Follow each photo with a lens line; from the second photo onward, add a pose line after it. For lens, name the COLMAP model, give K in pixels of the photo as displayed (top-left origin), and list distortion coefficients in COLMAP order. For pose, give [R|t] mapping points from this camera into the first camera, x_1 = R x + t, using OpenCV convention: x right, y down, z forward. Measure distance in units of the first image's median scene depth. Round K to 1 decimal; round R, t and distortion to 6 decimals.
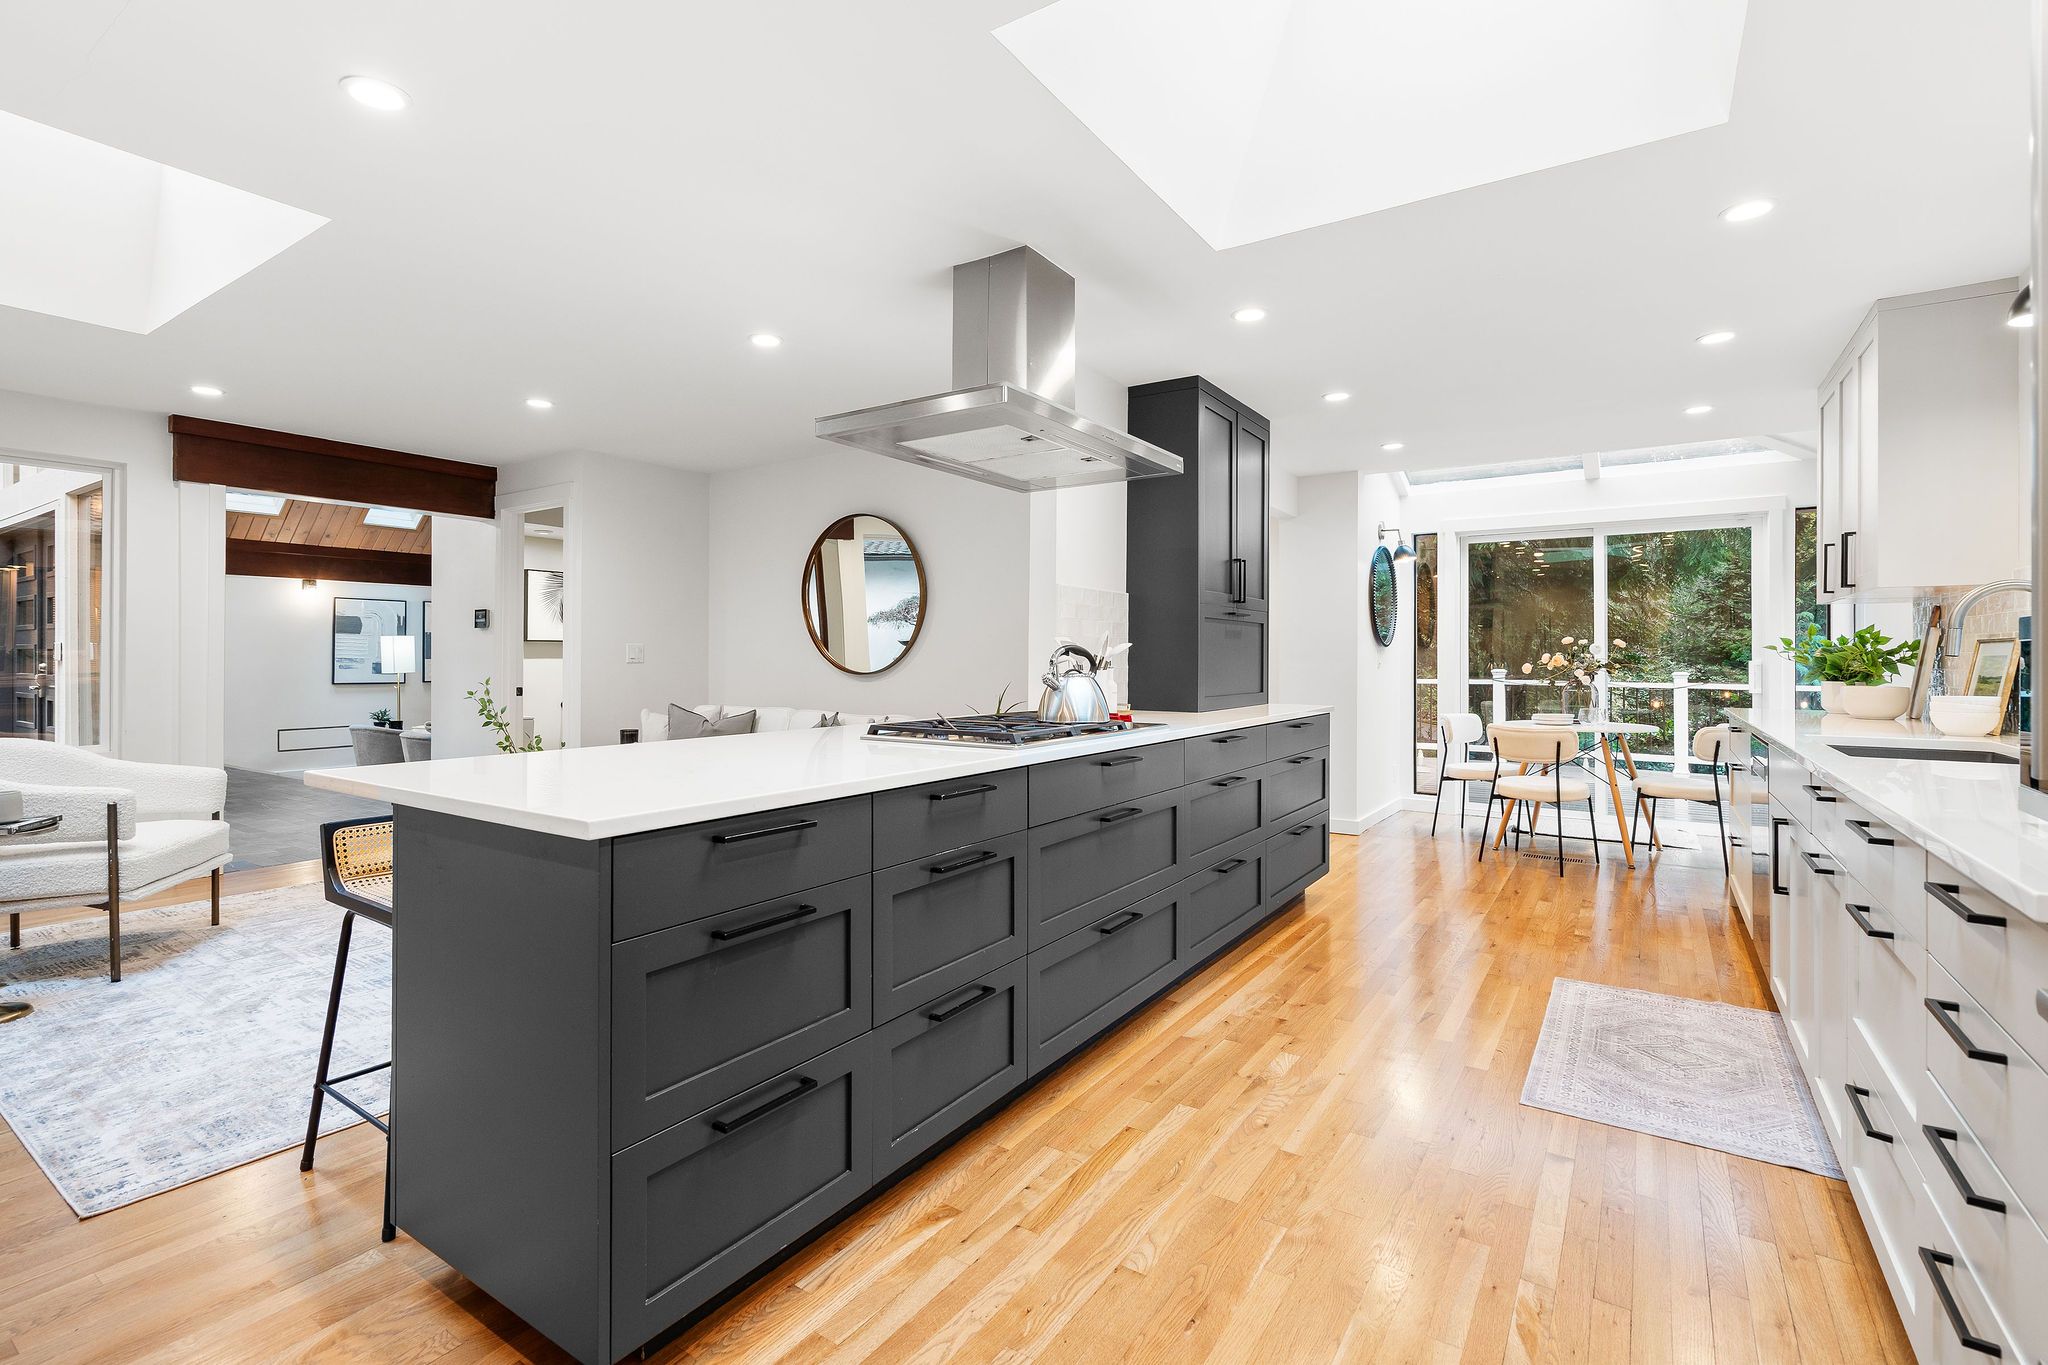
lens RADIAL K [[938.9, 0, 1022.5], [0, 938.9, 654.9], [0, 0, 1]] dist [0.002933, 0.000738]
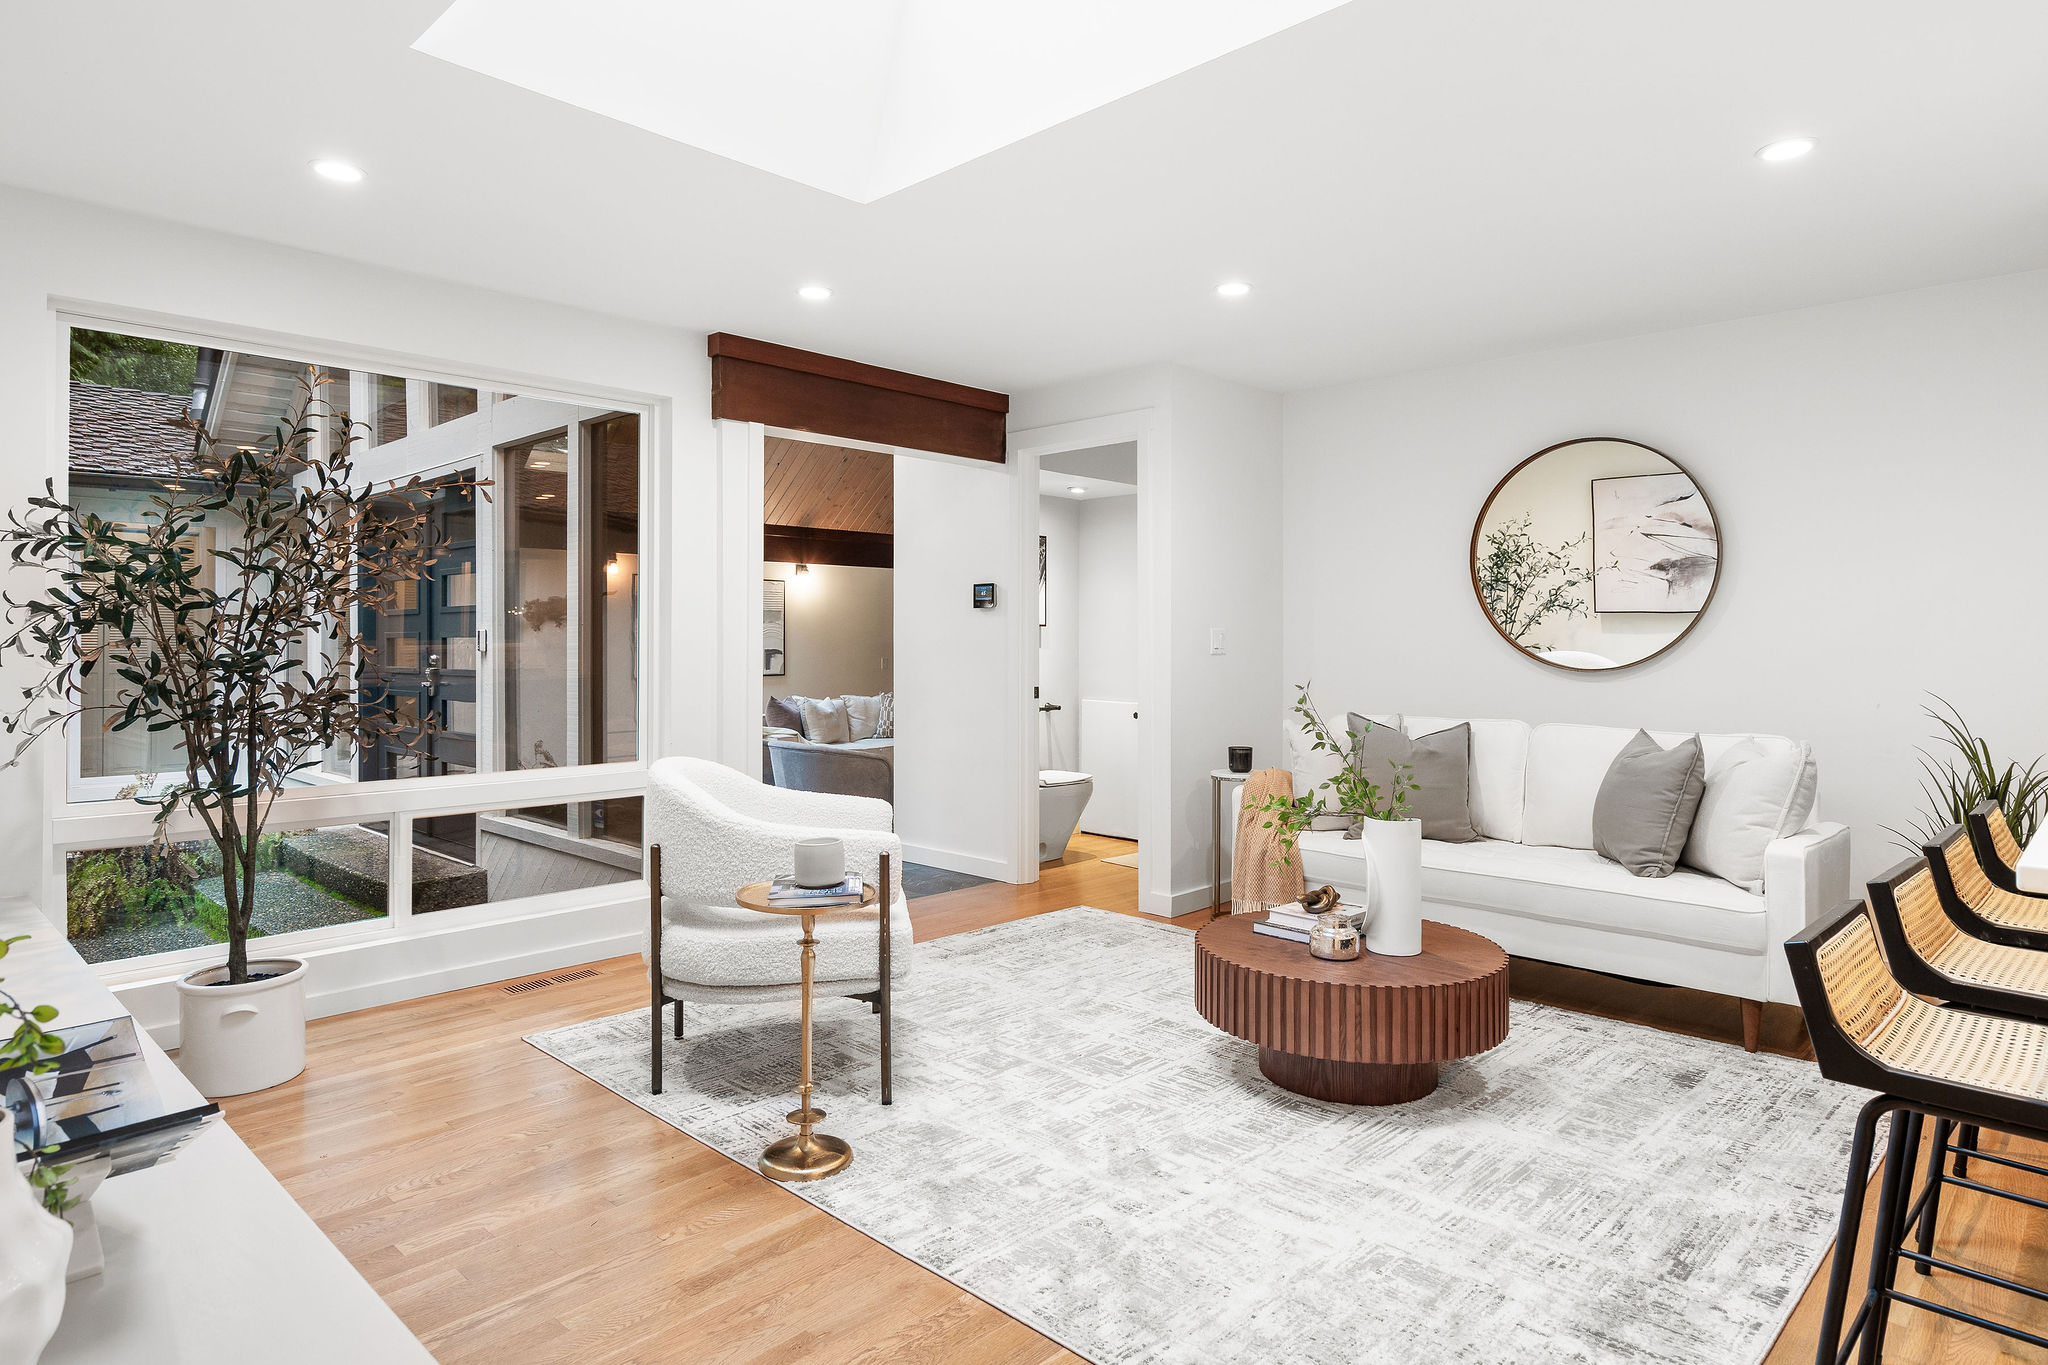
lens RADIAL K [[1177.1, 0, 1015.5], [0, 1177.1, 640.3], [0, 0, 1]] dist [0.020448, 0.000958]
pose [[0.983982, -0.003623, -0.178230, -0.601423], [0.003408, 0.999993, -0.001511, -0.002241], [0.178234, 0.000879, 0.983988, 0.116006]]
